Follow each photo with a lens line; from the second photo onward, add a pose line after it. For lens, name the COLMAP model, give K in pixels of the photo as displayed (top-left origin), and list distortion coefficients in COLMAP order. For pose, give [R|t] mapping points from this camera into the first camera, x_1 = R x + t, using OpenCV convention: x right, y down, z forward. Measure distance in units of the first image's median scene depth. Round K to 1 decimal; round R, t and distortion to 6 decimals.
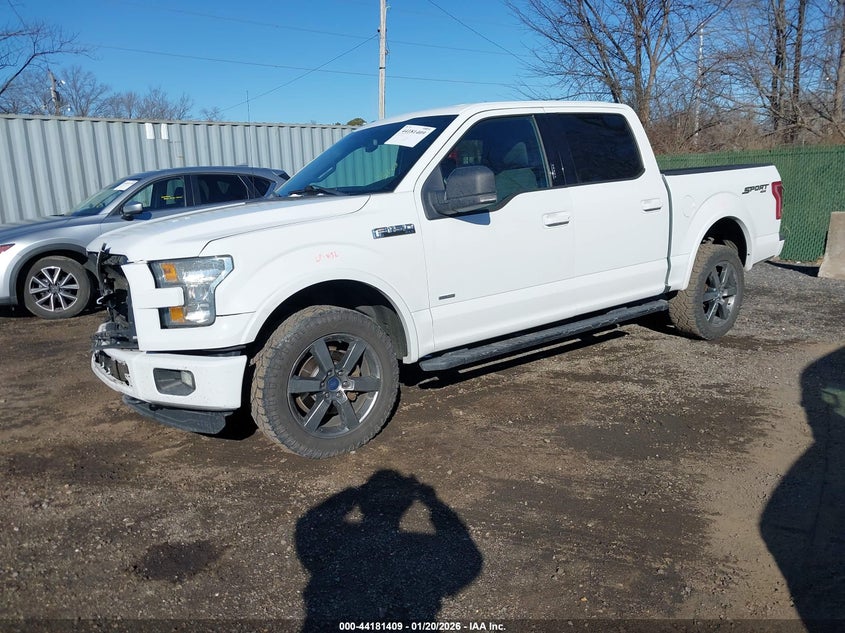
lens RADIAL K [[676.2, 0, 422.5], [0, 676.2, 316.5], [0, 0, 1]] dist [0.023939, 0.000557]
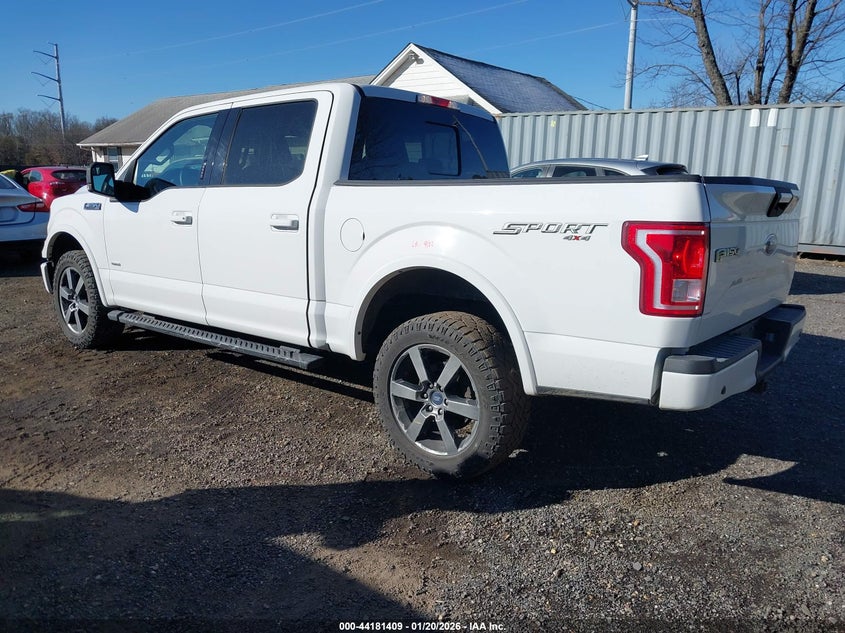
lens RADIAL K [[676.2, 0, 422.5], [0, 676.2, 316.5], [0, 0, 1]] dist [0.023939, 0.000557]
pose [[0.263944, 0.240132, -0.934168, 0.882032], [-0.221198, 0.957771, 0.183701, -0.187664], [0.938832, 0.158149, 0.305915, 0.743448]]
